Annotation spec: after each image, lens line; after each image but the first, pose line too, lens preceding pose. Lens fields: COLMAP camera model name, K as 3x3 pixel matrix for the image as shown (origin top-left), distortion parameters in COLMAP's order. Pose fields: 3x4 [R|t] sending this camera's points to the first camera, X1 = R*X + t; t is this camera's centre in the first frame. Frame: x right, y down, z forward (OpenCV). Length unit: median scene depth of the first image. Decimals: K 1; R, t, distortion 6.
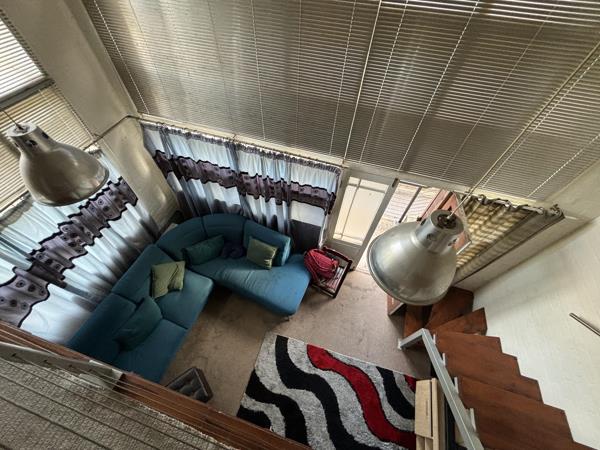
lens RADIAL K [[241.3, 0, 300.0], [0, 241.3, 225.0], [0, 0, 1]] dist [0.001052, -0.000418]
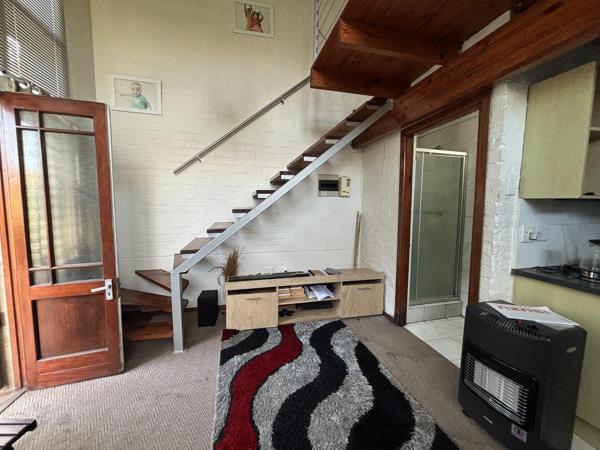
lens RADIAL K [[237.5, 0, 297.1], [0, 237.5, 225.0], [0, 0, 1]] dist [0.000290, -0.000048]
pose [[-0.514439, -0.104180, 0.851175, -0.299513], [0.680877, 0.553790, 0.479294, 0.258984], [-0.521305, 0.826113, -0.213957, 0.829459]]
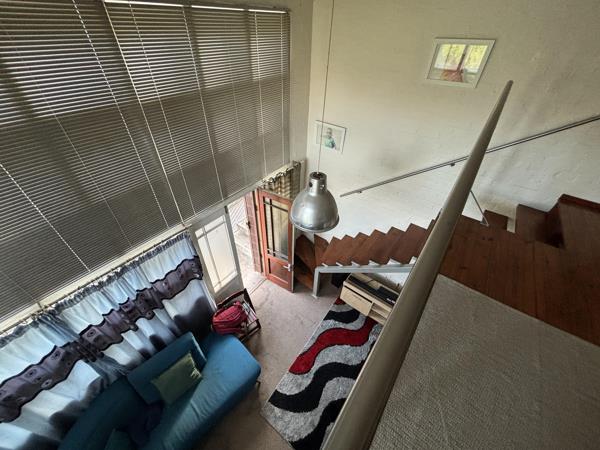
lens RADIAL K [[241.3, 0, 300.0], [0, 241.3, 225.0], [0, 0, 1]] dist [0.001052, -0.000418]
pose [[0.335072, -0.627644, 0.702702, -0.335149], [0.748861, 0.630015, 0.205639, -0.083836], [-0.571781, 0.457322, 0.681119, -0.010209]]
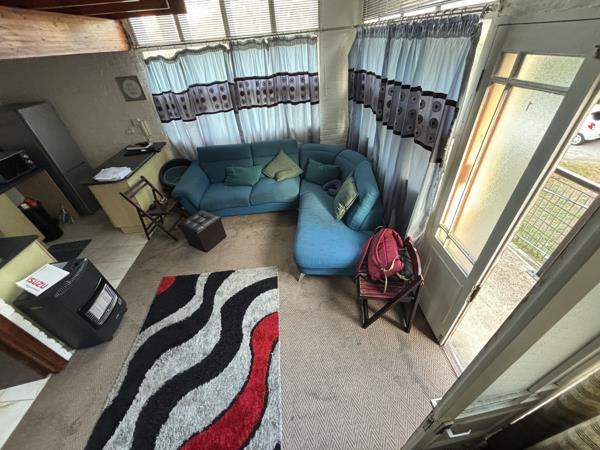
lens RADIAL K [[241.3, 0, 300.0], [0, 241.3, 225.0], [0, 0, 1]] dist [0.001052, -0.000418]
pose [[0.357804, 0.523644, -0.773158, 0.538524], [-0.703124, 0.695928, 0.145944, 0.207749], [0.614486, 0.491407, 0.617192, 0.581634]]
